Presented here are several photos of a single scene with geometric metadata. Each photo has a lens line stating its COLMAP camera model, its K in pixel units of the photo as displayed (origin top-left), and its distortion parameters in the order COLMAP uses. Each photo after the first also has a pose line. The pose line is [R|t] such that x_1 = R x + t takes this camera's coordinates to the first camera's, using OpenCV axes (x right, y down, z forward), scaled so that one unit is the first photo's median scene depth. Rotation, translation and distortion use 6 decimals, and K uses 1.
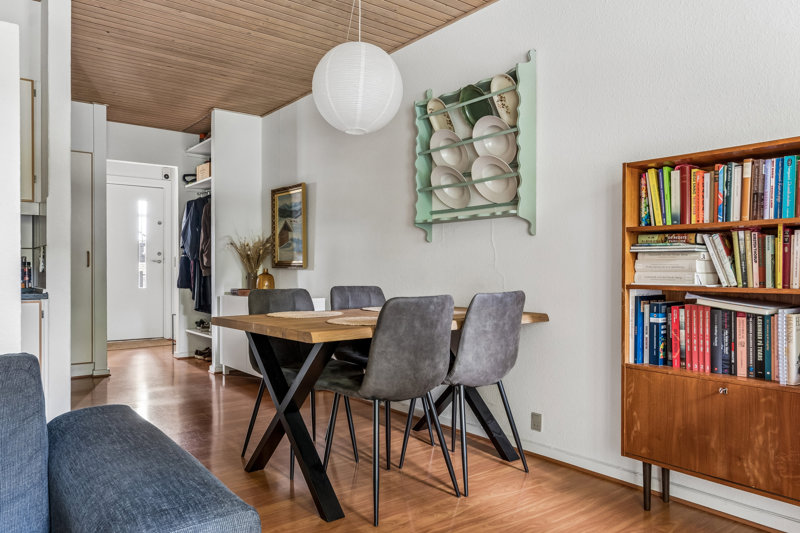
lens RADIAL K [[568.8, 0, 398.3], [0, 568.8, 272.8], [0, 0, 1]] dist [0.000004, 0.001183]
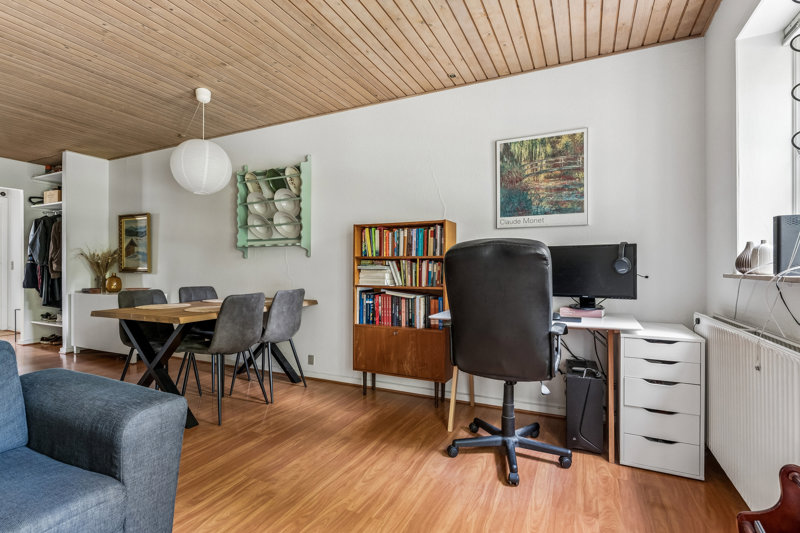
lens RADIAL K [[387.2, 0, 397.7], [0, 387.2, 267.6], [0, 0, 1]] dist [-0.002042, -0.000358]
pose [[0.898378, -0.000368, 0.439222, -0.050171], [0.001986, 0.999993, -0.003225, -0.027141], [-0.439218, 0.003769, 0.898373, -0.224640]]
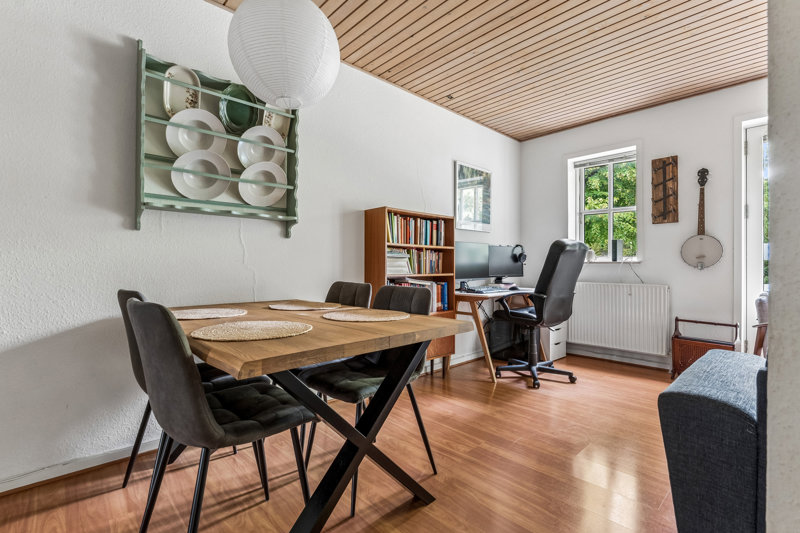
lens RADIAL K [[372.8, 0, 396.3], [0, 372.8, 268.8], [0, 0, 1]] dist [-0.001559, -0.000764]
pose [[-0.085234, -0.005186, 0.996347, -0.581991], [0.002132, 0.999983, 0.005387, -0.002698], [-0.996359, 0.002583, -0.085222, 0.802787]]
